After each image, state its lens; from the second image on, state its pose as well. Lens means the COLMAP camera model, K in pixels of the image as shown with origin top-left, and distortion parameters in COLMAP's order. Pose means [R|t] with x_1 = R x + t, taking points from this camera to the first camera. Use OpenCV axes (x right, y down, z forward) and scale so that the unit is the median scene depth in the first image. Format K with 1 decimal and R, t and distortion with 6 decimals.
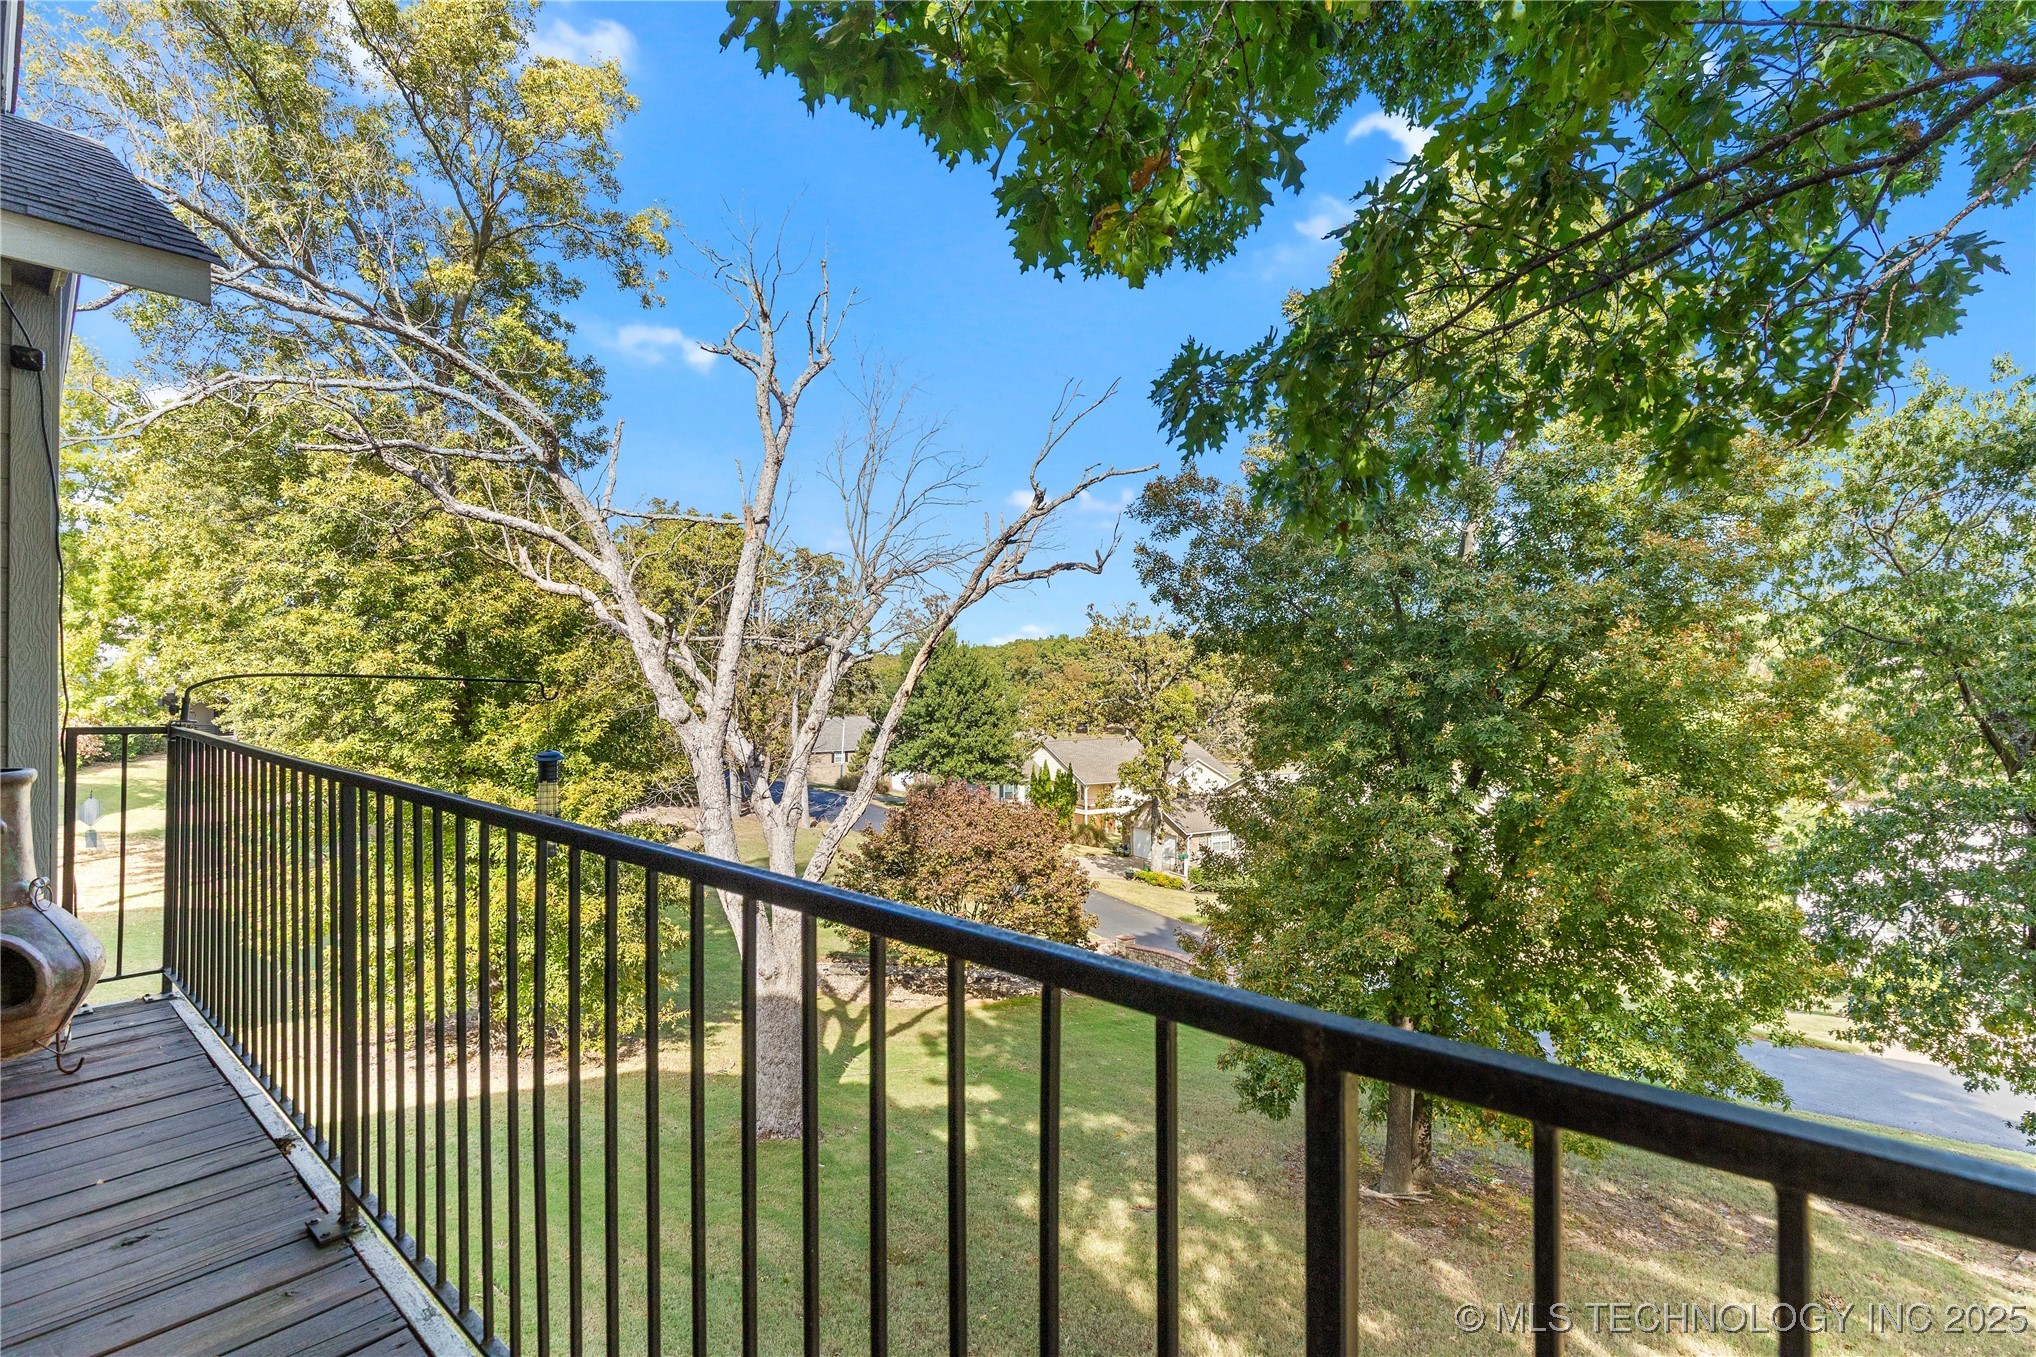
lens RADIAL K [[926.2, 0, 1016.1], [0, 926.2, 687.3], [0, 0, 1]] dist [0.003471, 0.001175]
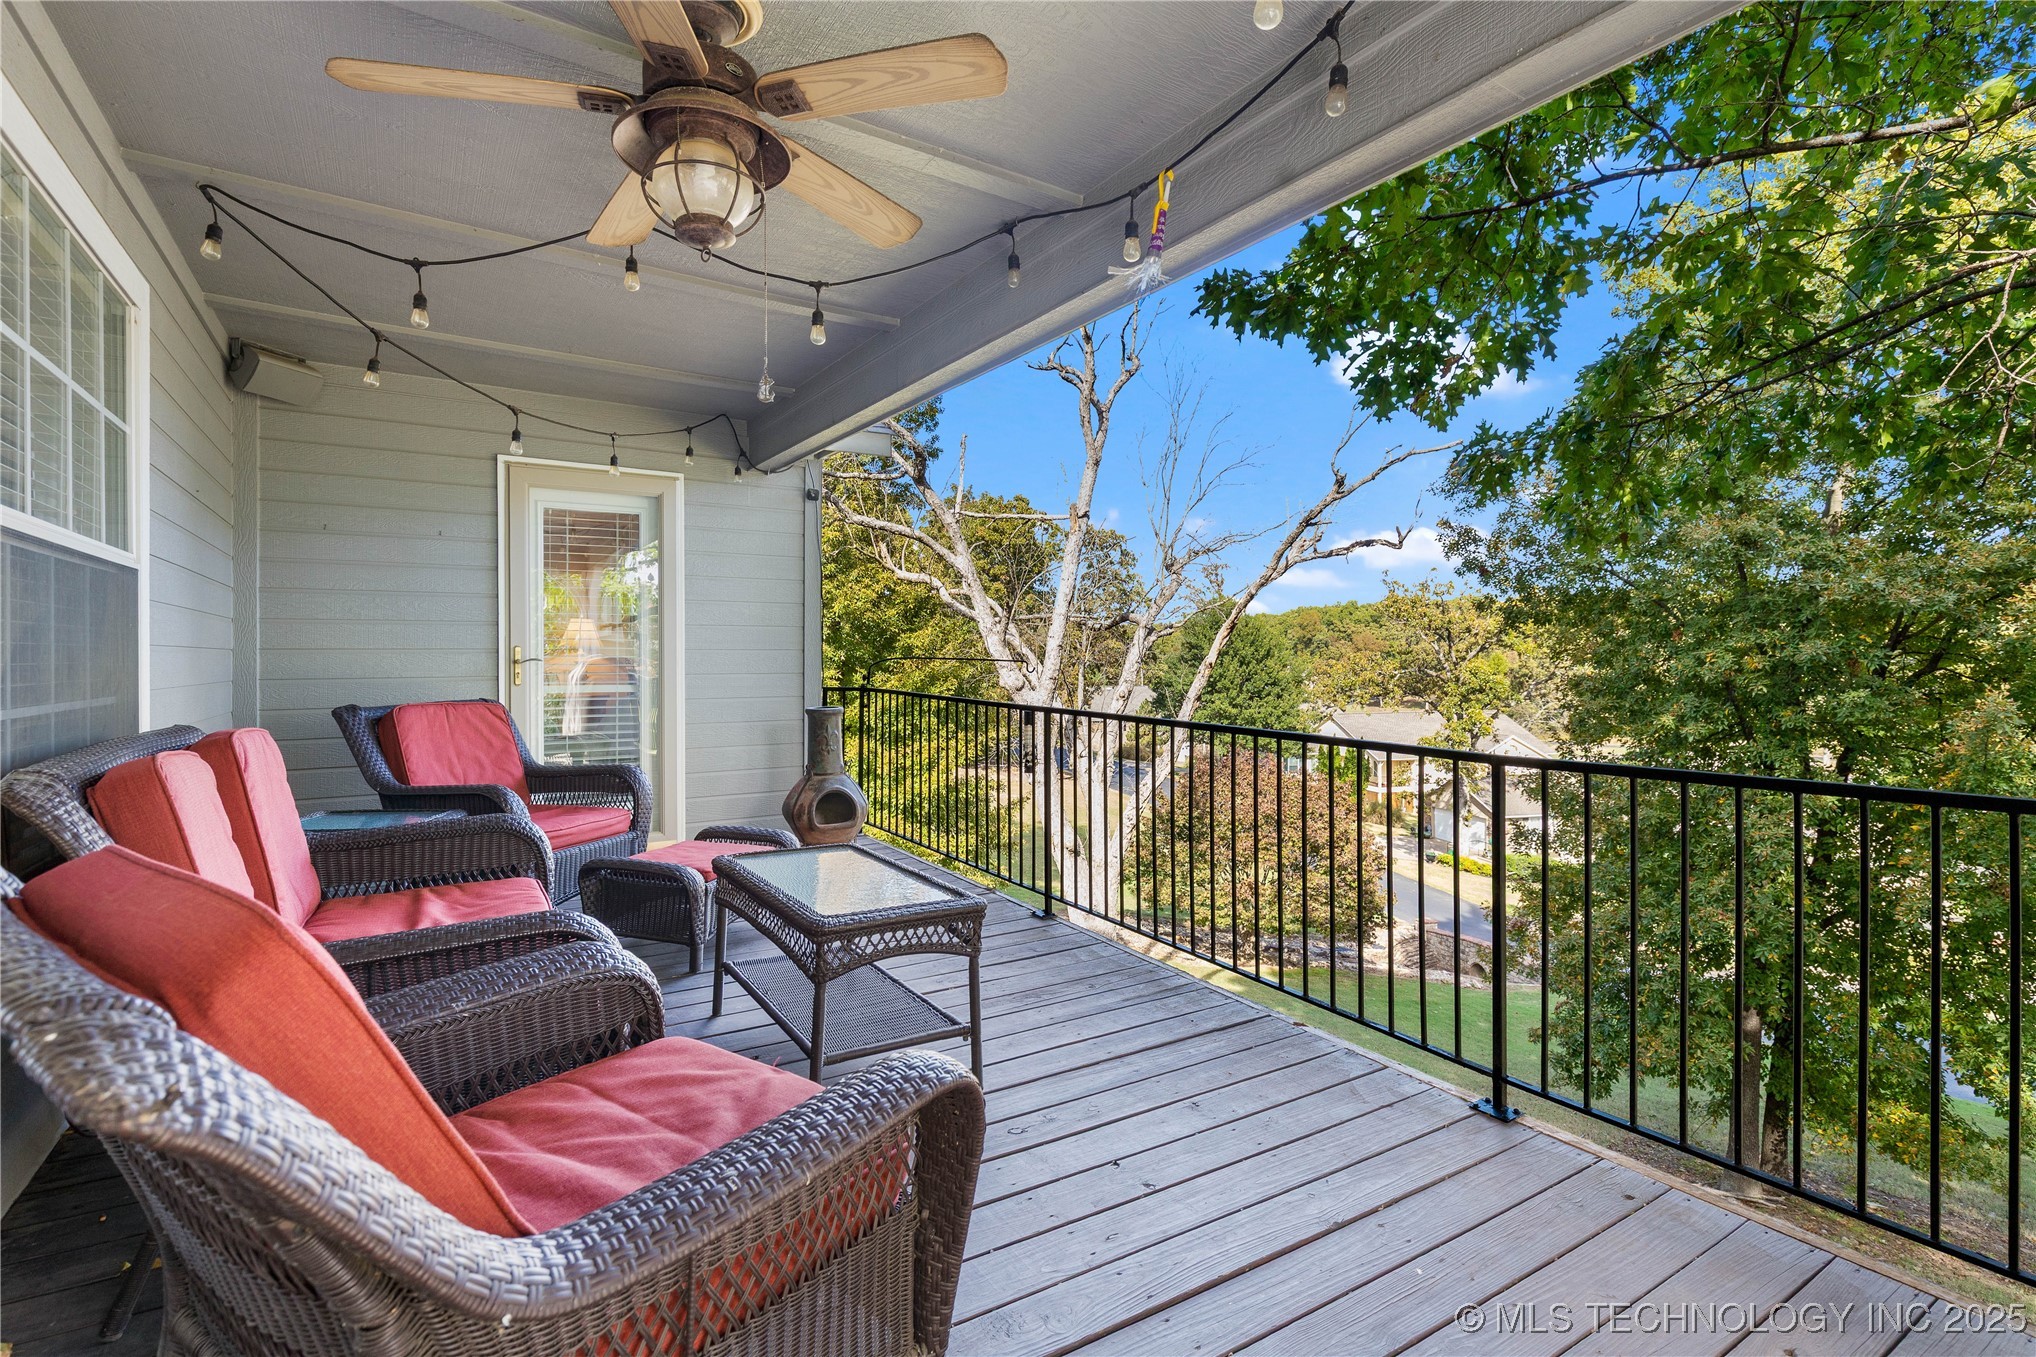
lens RADIAL K [[926.2, 0, 1010.0], [0, 926.2, 662.5], [0, 0, 1]] dist [0.003471, 0.001175]
pose [[0.954301, -0.000284, -0.298846, -0.016003], [0.001992, 0.999983, 0.005411, -0.002937], [0.298839, -0.005759, 0.954286, -0.116141]]
